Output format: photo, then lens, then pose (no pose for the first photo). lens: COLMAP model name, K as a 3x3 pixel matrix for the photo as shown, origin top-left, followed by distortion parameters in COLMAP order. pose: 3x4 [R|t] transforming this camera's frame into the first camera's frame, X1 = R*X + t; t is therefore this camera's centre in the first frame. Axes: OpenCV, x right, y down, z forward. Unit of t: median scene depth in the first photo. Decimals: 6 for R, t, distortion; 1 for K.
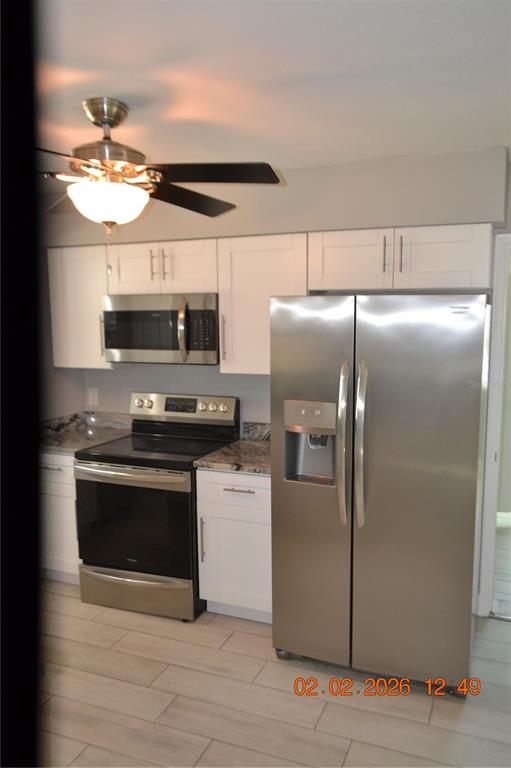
lens RADIAL K [[622.1, 0, 270.4], [0, 622.1, 389.5], [0, 0, 1]] dist [0.009614, 0.001882]
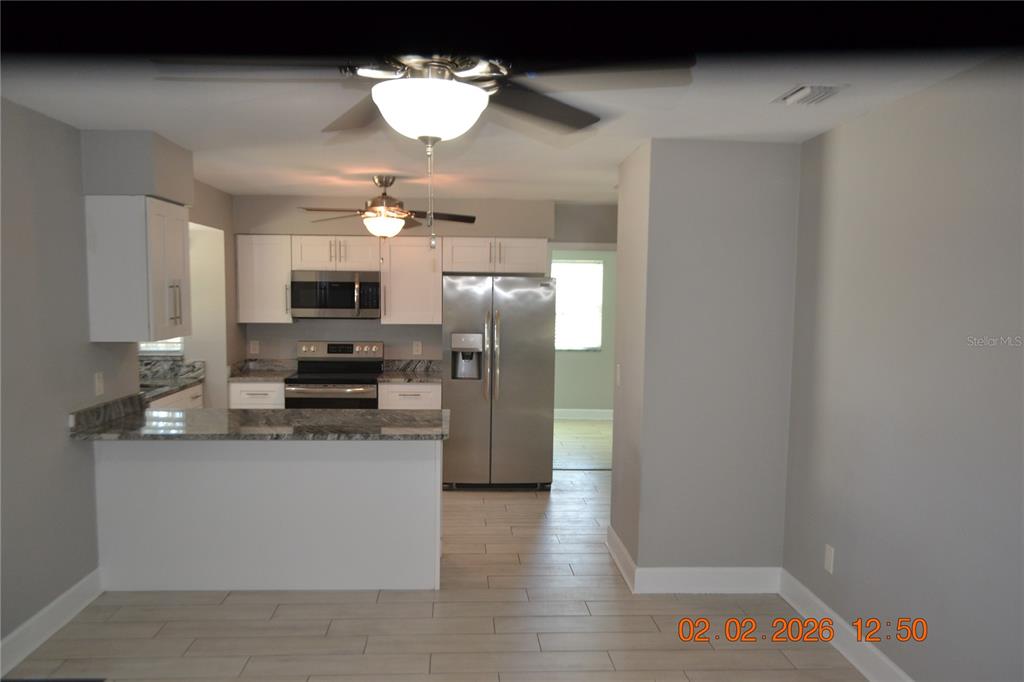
lens RADIAL K [[829.4, 0, 512.0], [0, 829.4, 341.0], [0, 0, 1]] dist [0.009614, 0.001882]
pose [[0.905516, -0.011600, 0.424154, -0.651098], [0.036267, 0.998084, -0.050129, 0.128054], [-0.422760, 0.060775, 0.904201, -0.958346]]
